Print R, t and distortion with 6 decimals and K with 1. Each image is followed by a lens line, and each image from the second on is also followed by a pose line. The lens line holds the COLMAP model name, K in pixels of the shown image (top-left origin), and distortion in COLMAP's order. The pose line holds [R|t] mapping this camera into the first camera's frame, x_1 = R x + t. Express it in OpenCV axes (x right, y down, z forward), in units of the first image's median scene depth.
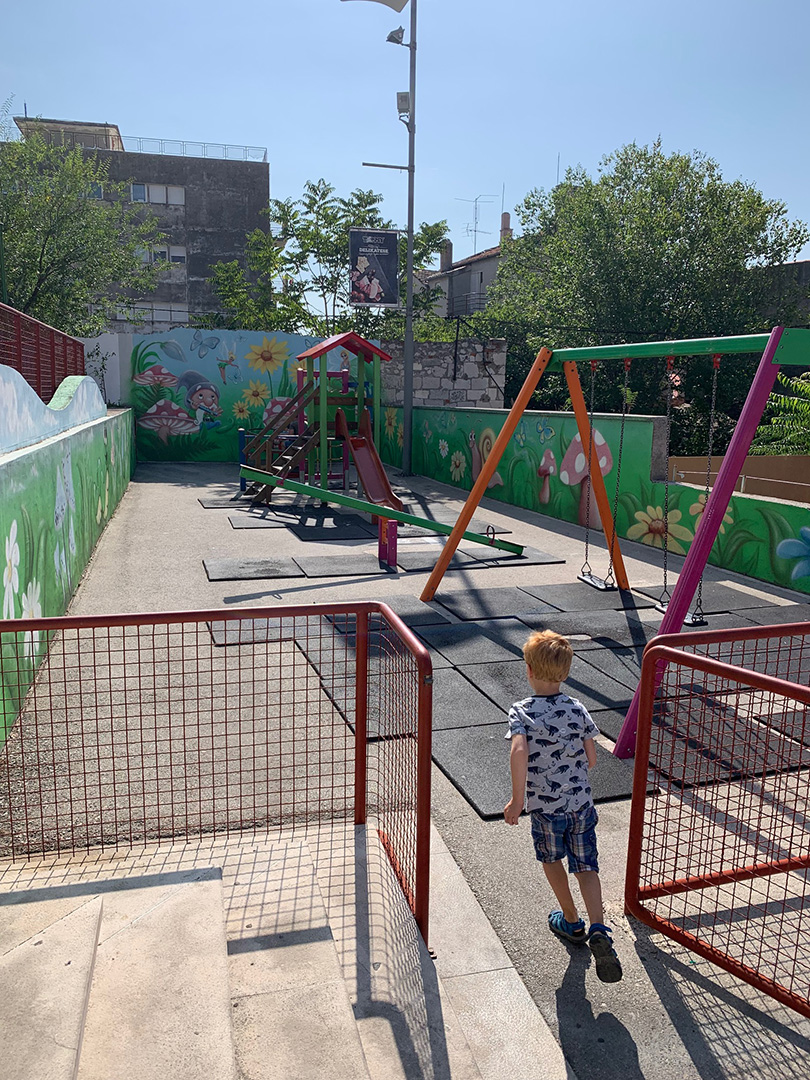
lens RADIAL K [[815.4, 0, 391.9], [0, 815.4, 539.1], [0, 0, 1]] dist [0.068259, -0.129359]
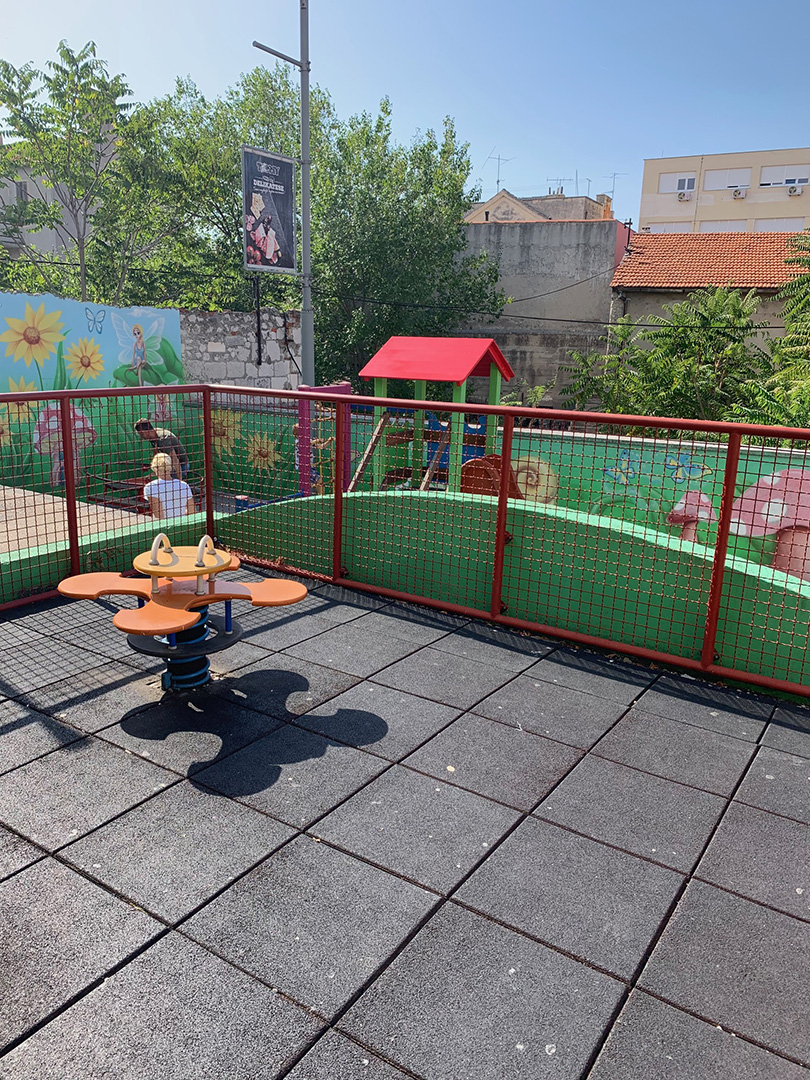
lens RADIAL K [[822.7, 0, 399.4], [0, 822.7, 539.5], [0, 0, 1]] dist [0.002353, -0.004155]
pose [[0.742222, -0.157941, 0.651277, -0.375482], [0.103037, 0.987171, 0.121973, -0.127522], [-0.662186, -0.023425, 0.748973, 0.388401]]
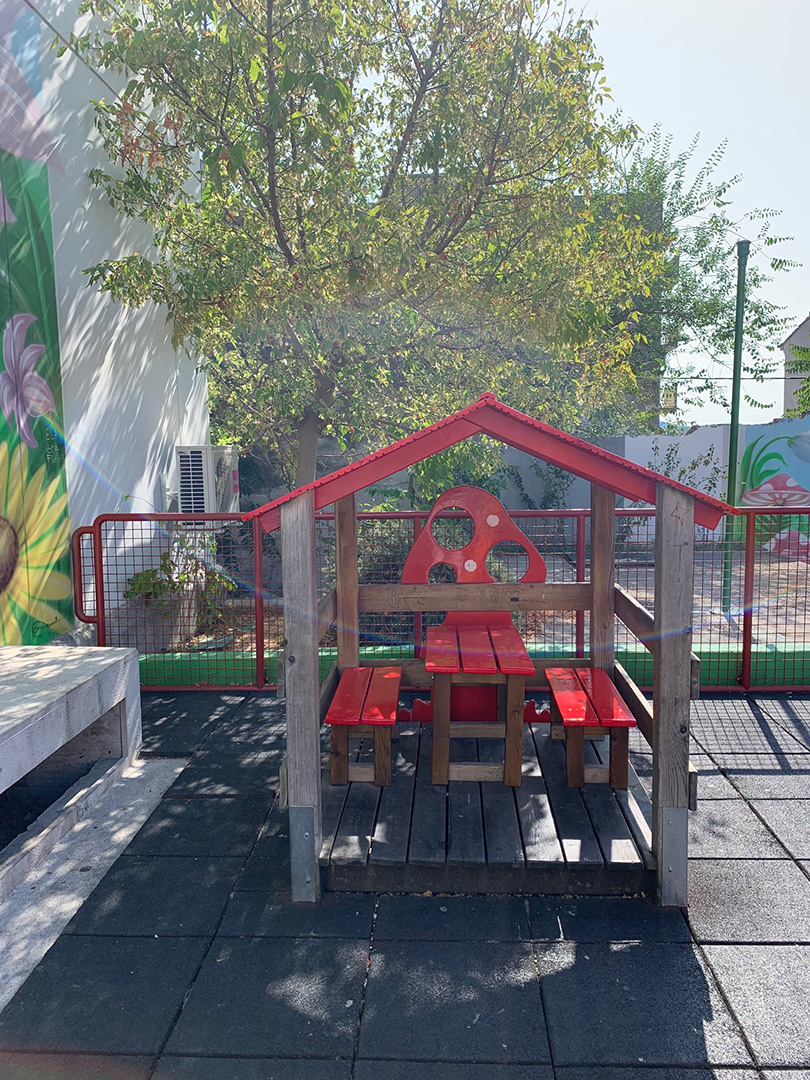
lens RADIAL K [[821.6, 0, 393.4], [0, 821.6, 540.5], [0, 0, 1]] dist [0.012530, -0.009958]
pose [[0.951963, 0.004355, -0.306182, -0.366525], [-0.022218, 0.998246, -0.054880, -0.122143], [0.305405, 0.059046, 0.950390, 0.336980]]
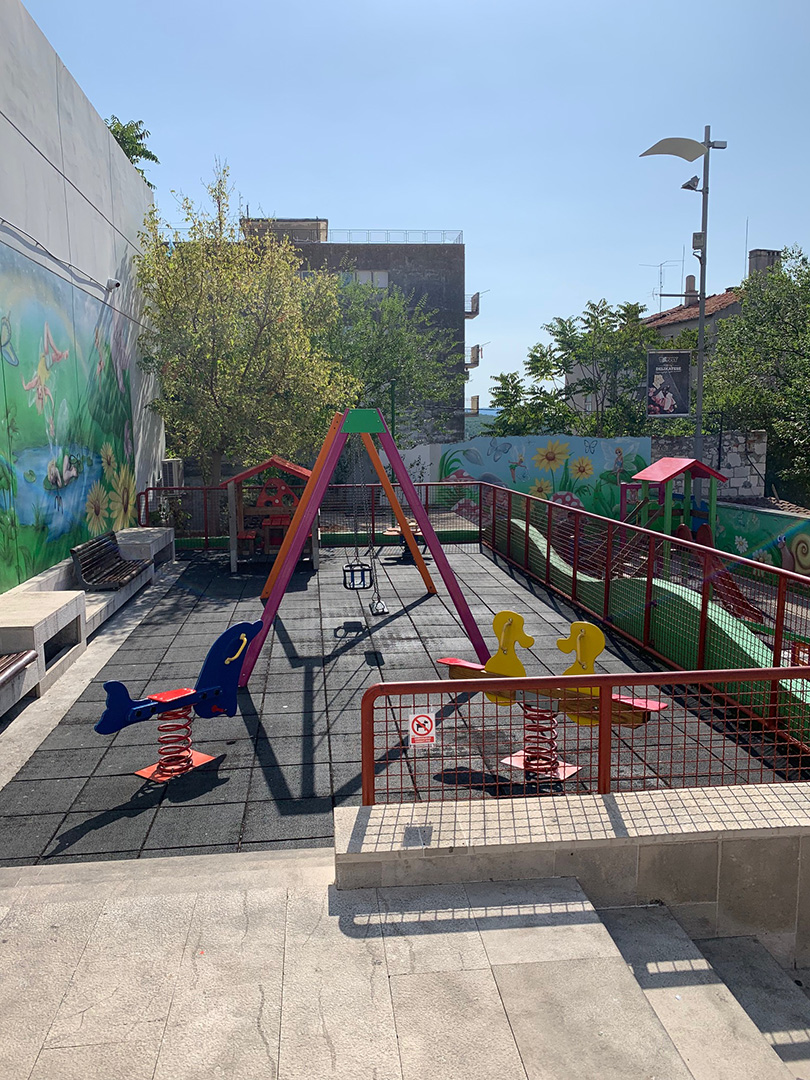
lens RADIAL K [[811.9, 0, 400.4], [0, 811.9, 542.8], [0, 0, 1]] dist [0.125066, -0.281554]
pose [[0.990058, -0.009124, -0.140360, -0.206593], [0.003754, 0.999252, -0.038480, -0.063926], [0.140606, 0.037571, 0.989352, -0.140986]]
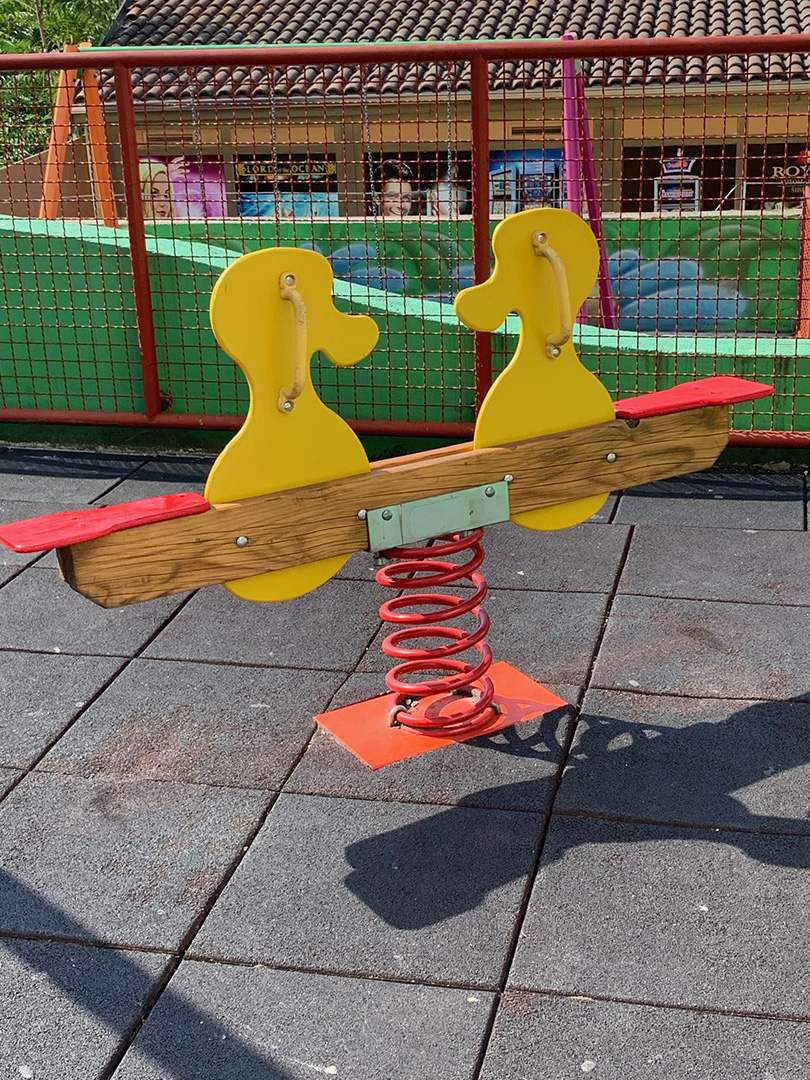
lens RADIAL K [[1551.9, 0, 405.0], [0, 1551.9, 540.0], [0, 0, 1]] dist [0.035785, 0.064941]
pose [[0.461499, -0.345179, 0.817233, -0.327183], [0.199271, 0.937993, 0.283655, -0.063919], [-0.864471, 0.031945, 0.501667, 0.060172]]
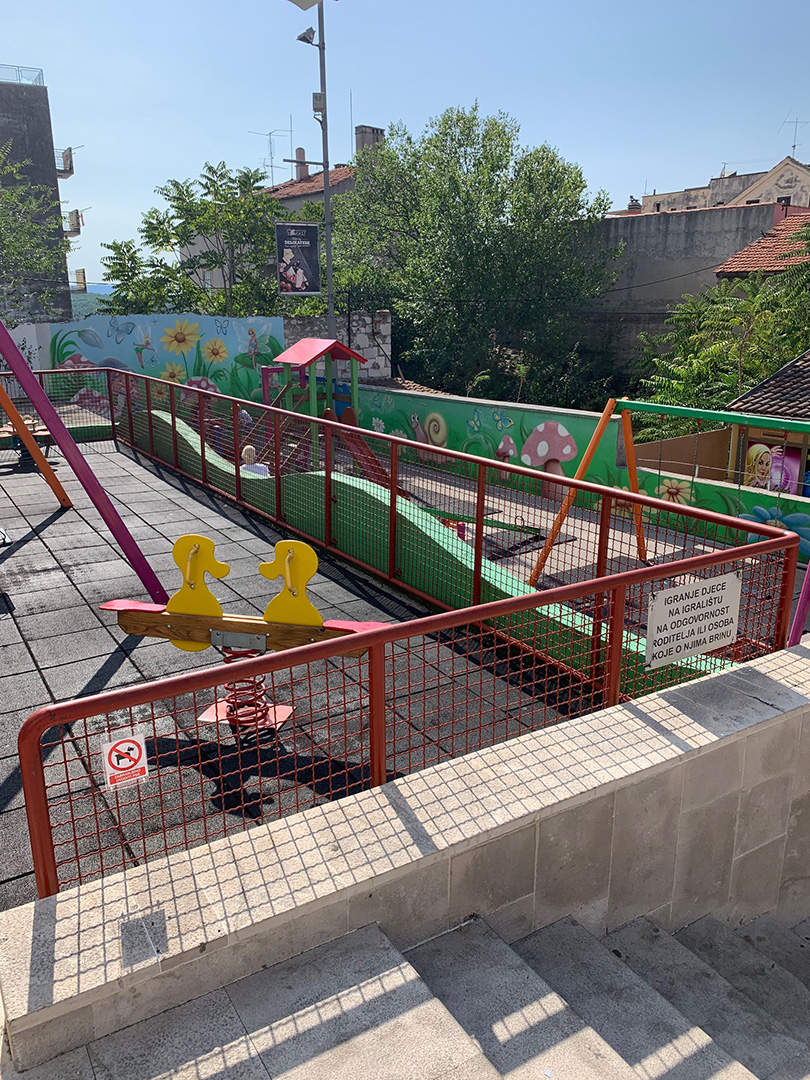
lens RADIAL K [[821.6, 0, 393.4], [0, 821.6, 540.5], [0, 0, 1]] dist [0.012530, -0.009958]
pose [[0.954288, -0.103241, 0.280492, -0.219499], [0.074007, 0.990845, 0.112916, -0.070444], [-0.289581, -0.086996, 0.953192, -0.085570]]
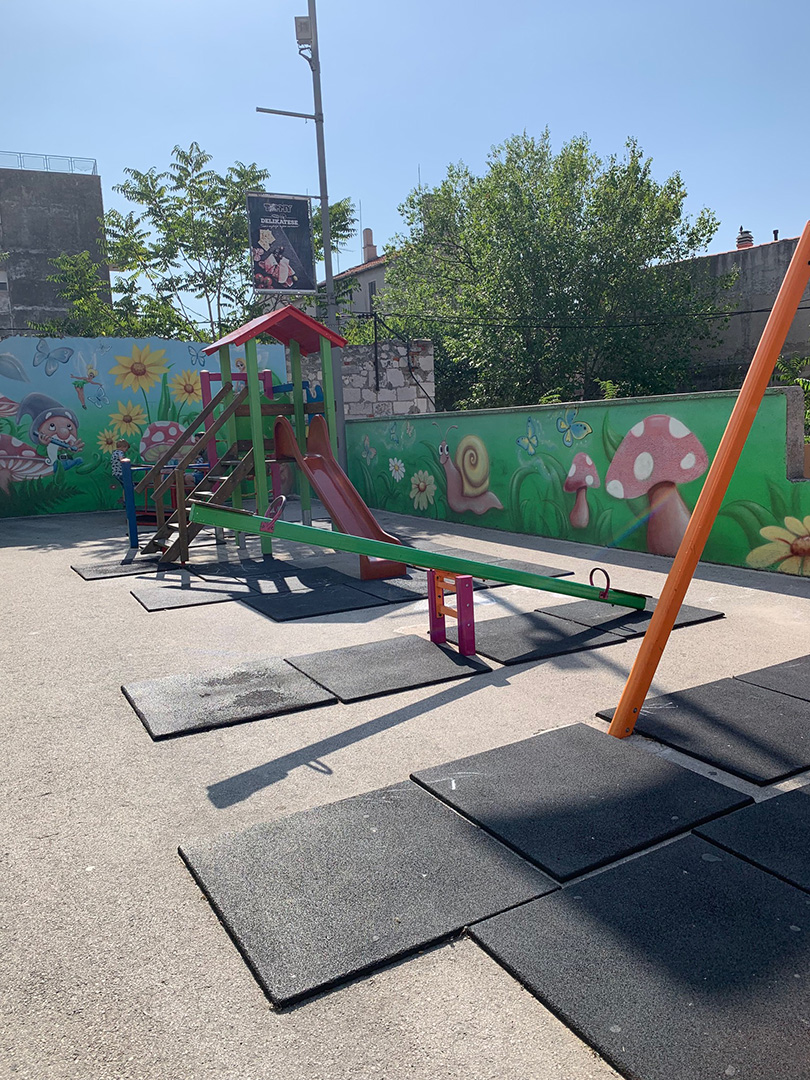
lens RADIAL K [[822.6, 0, 409.7], [0, 822.6, 536.3], [0, 0, 1]] dist [0.017286, -0.005708]
pose [[0.977476, -0.087261, 0.192161, -0.069410], [0.096253, 0.994633, -0.037950, -0.015631], [-0.187818, 0.055591, 0.980629, 0.212095]]
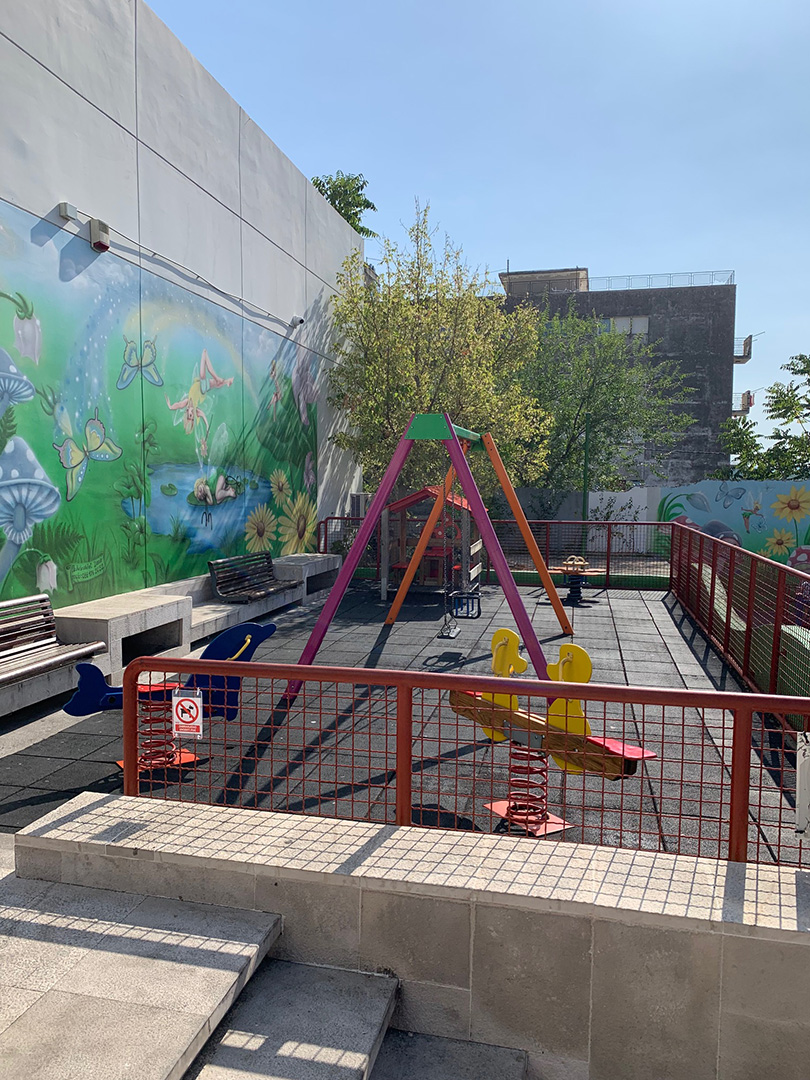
lens RADIAL K [[821.8, 0, 395.2], [0, 821.8, 551.2], [0, 0, 1]] dist [0.008728, -0.000548]
pose [[0.889967, 0.026619, -0.455247, -0.131059], [-0.072871, 0.993768, -0.084349, -0.051350], [0.450165, 0.108242, 0.886361, -0.087648]]
